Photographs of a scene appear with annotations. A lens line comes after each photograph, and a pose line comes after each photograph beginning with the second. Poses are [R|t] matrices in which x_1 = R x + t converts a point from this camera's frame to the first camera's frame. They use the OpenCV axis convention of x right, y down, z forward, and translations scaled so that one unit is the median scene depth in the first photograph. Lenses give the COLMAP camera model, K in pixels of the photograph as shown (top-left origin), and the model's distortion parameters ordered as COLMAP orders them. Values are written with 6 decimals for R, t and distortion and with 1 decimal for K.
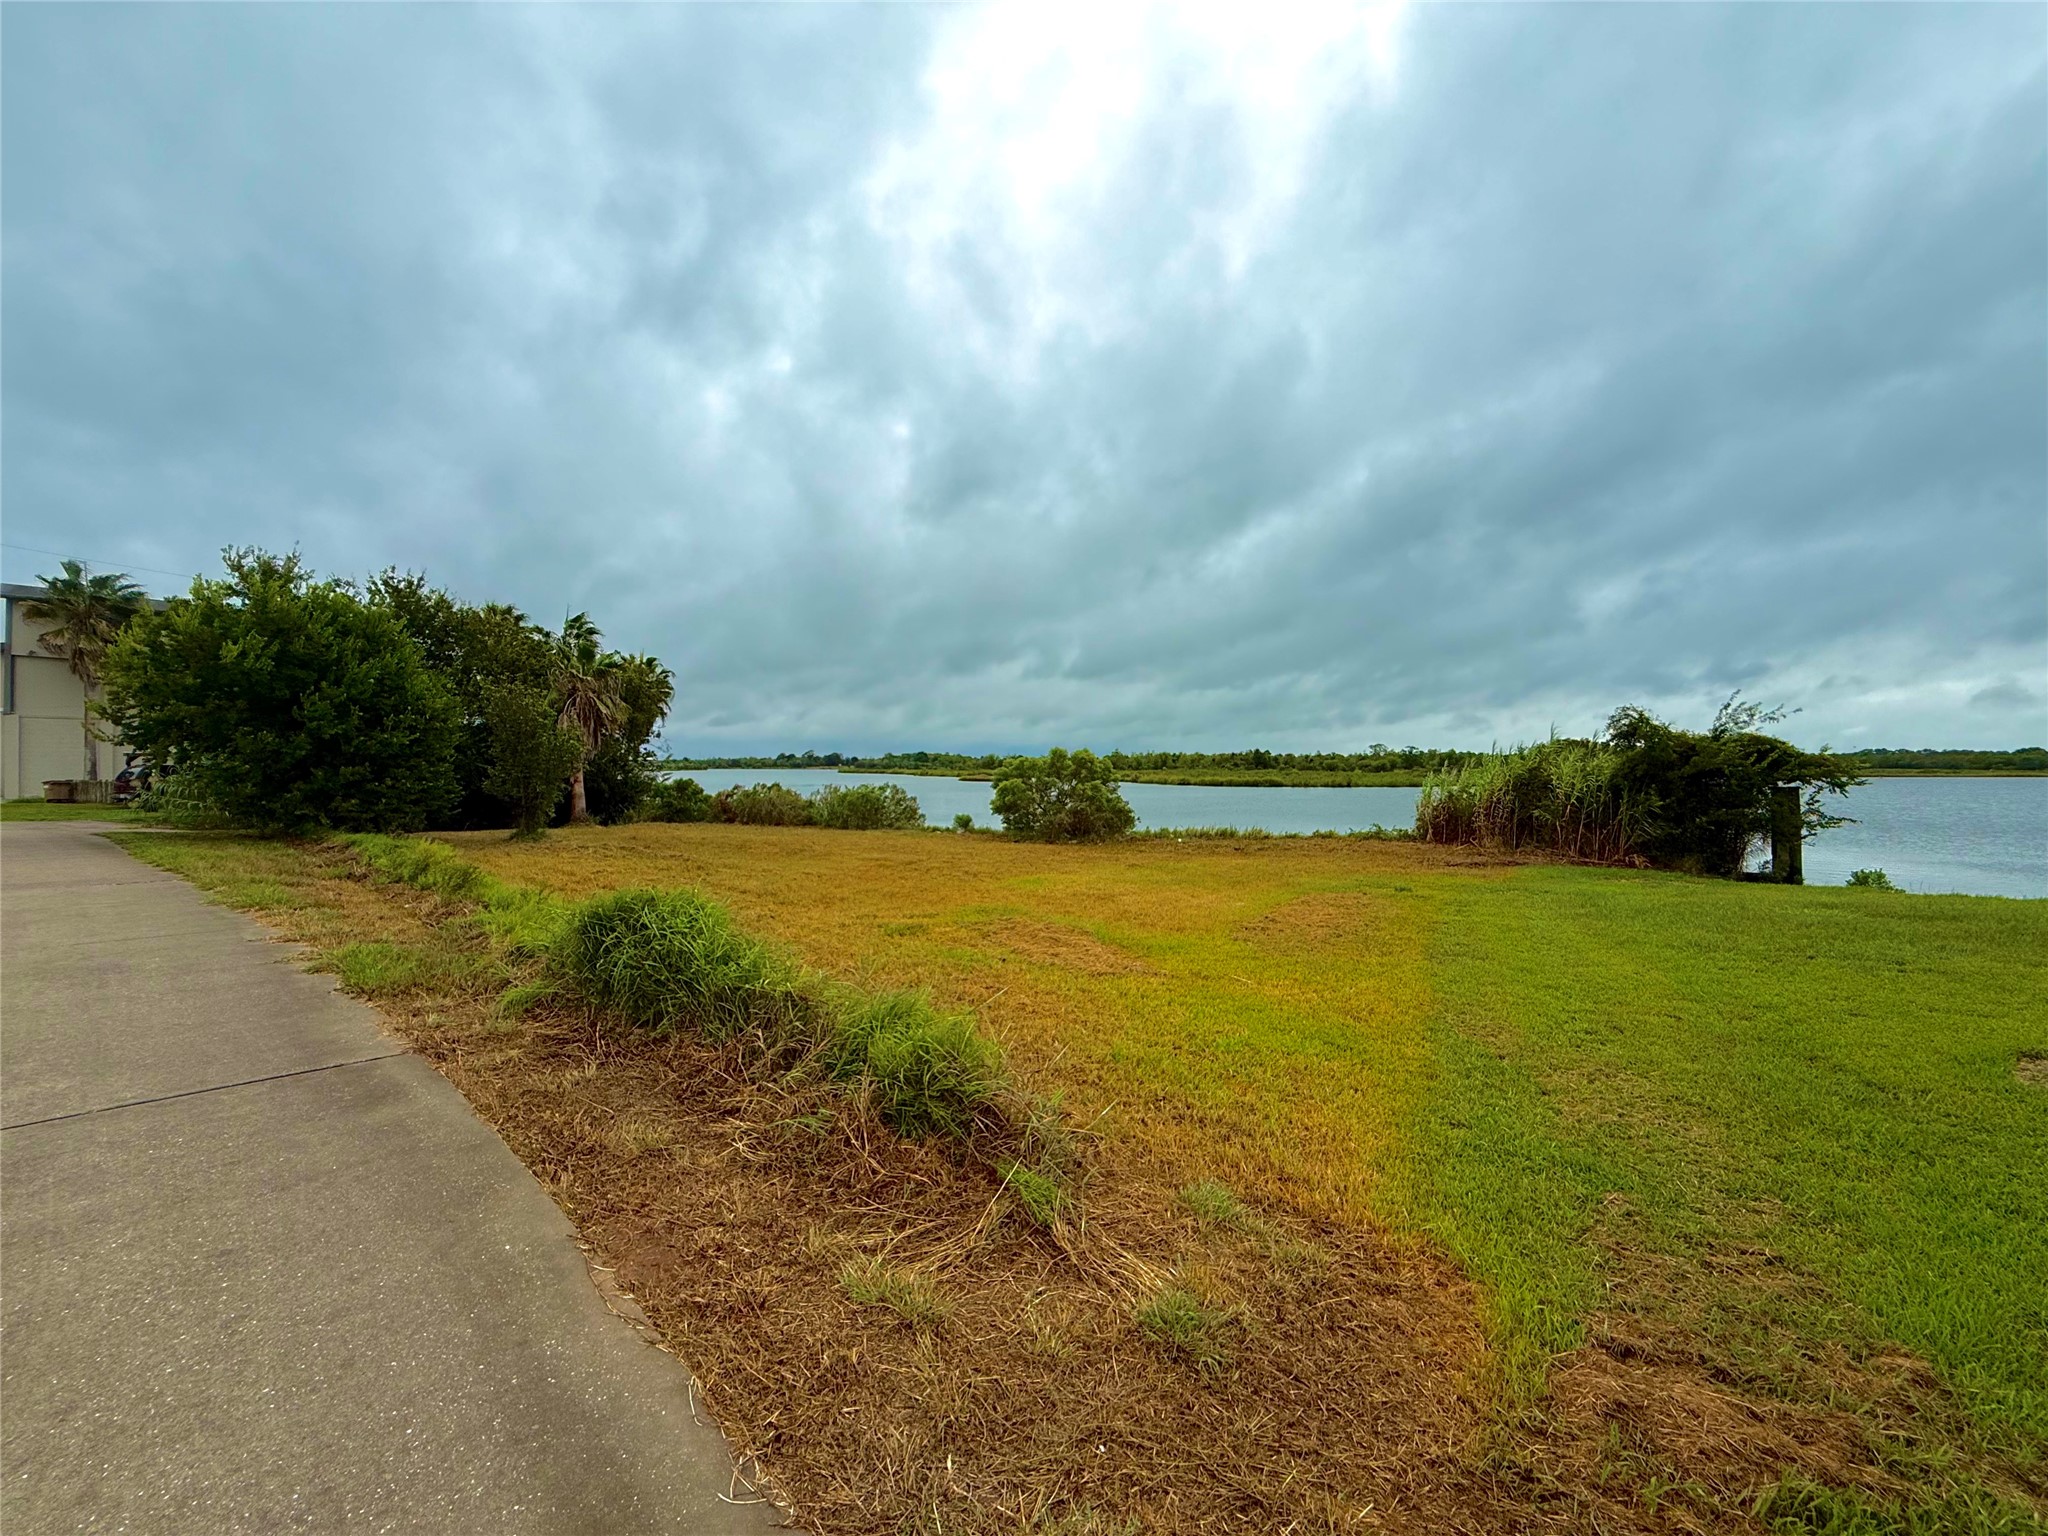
lens RADIAL K [[822.7, 0, 1014.8], [0, 822.7, 770.7], [0, 0, 1]] dist [0.004358, 0.000669]
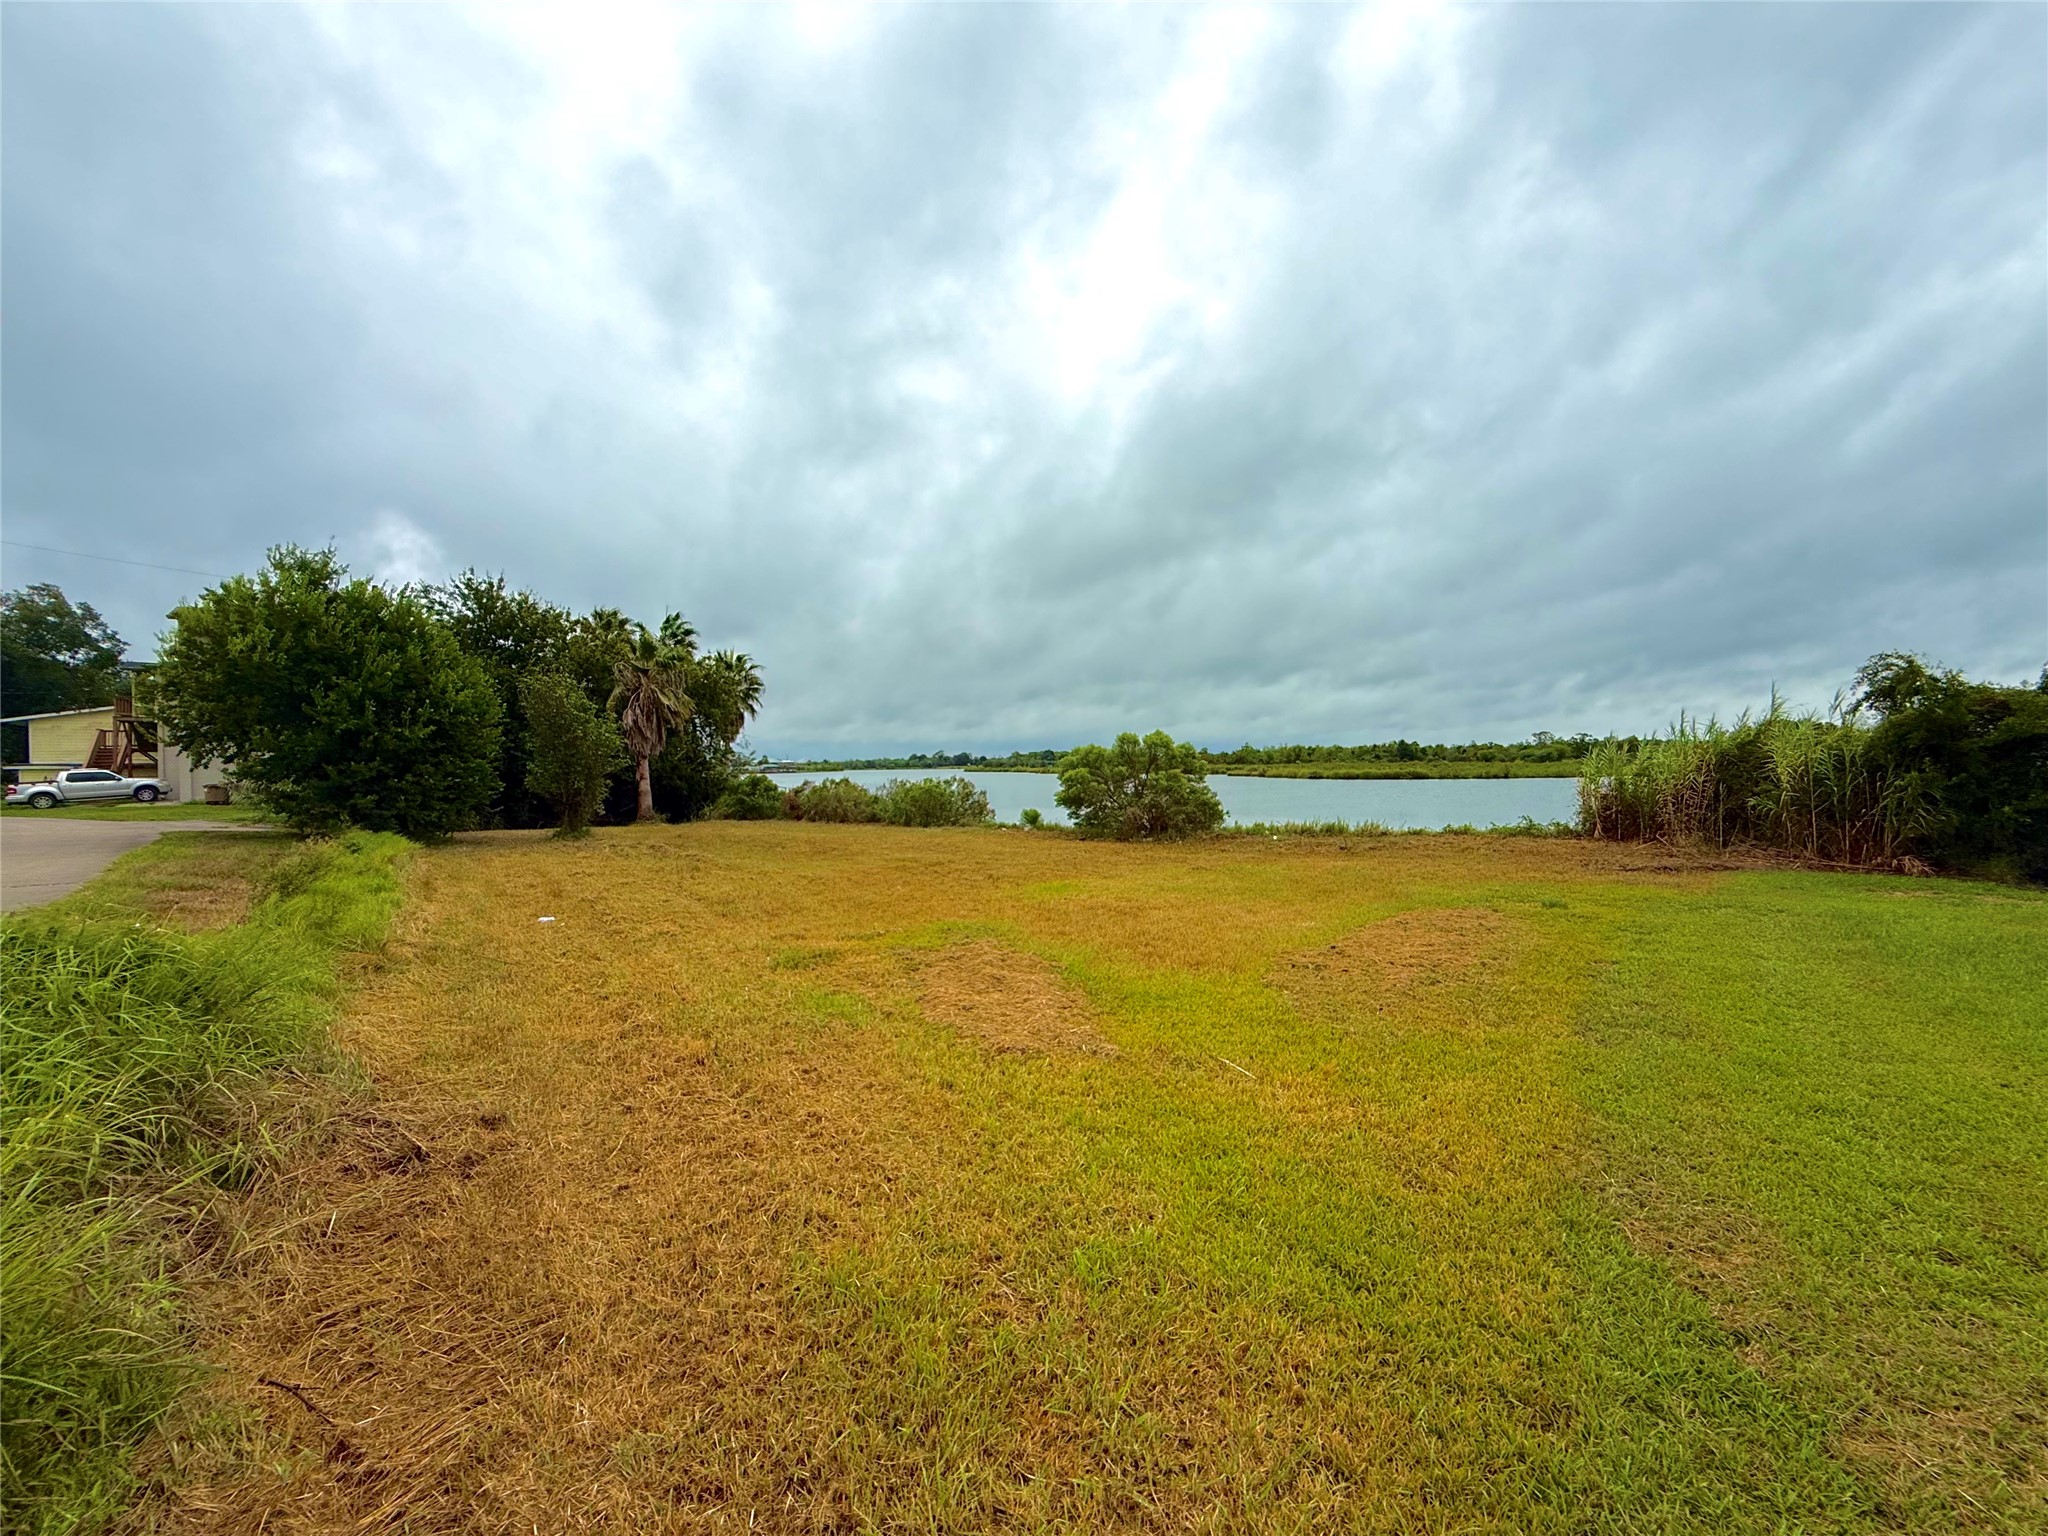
lens RADIAL K [[819.2, 0, 1017.8], [0, 819.2, 756.4], [0, 0, 1]] dist [0.001248, 0.000342]
pose [[0.987720, -0.017128, -0.155292, 0.065343], [0.014738, 0.999755, -0.016530, 0.010288], [0.155537, 0.014038, 0.987730, 0.116086]]
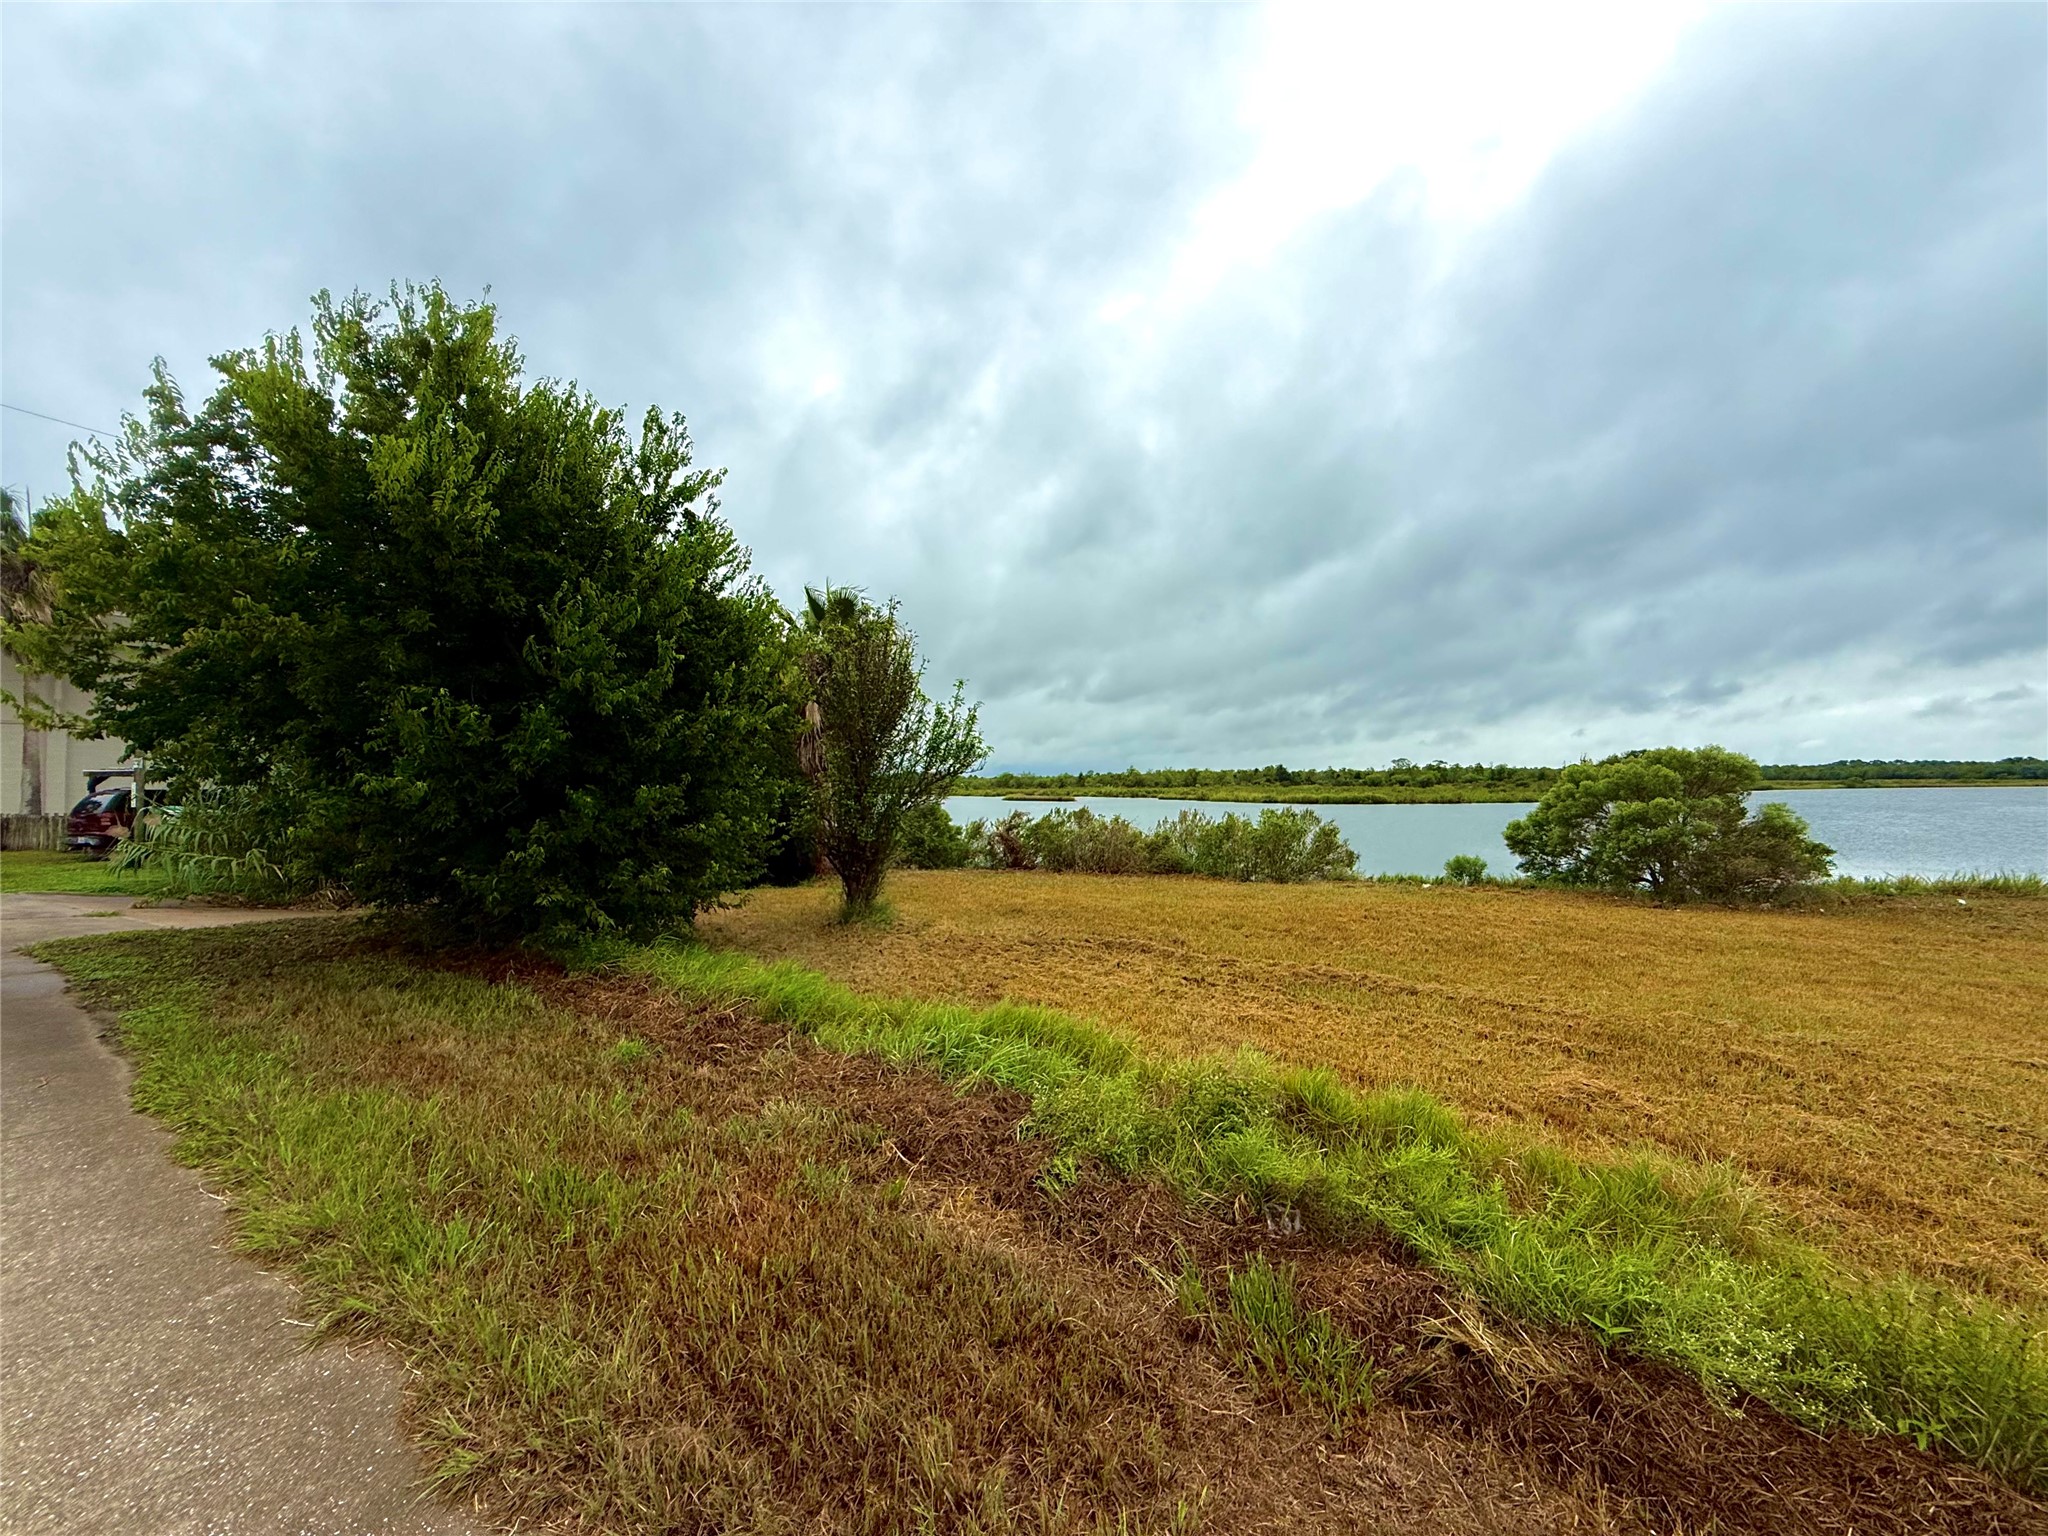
lens RADIAL K [[819.2, 0, 1023.9], [0, 819.2, 774.5], [0, 0, 1]] dist [0.001248, 0.000342]
pose [[0.999378, -0.008851, 0.034127, -0.432657], [0.009497, 0.999778, -0.018797, -0.000797], [-0.033953, 0.019109, 0.999241, 0.396603]]
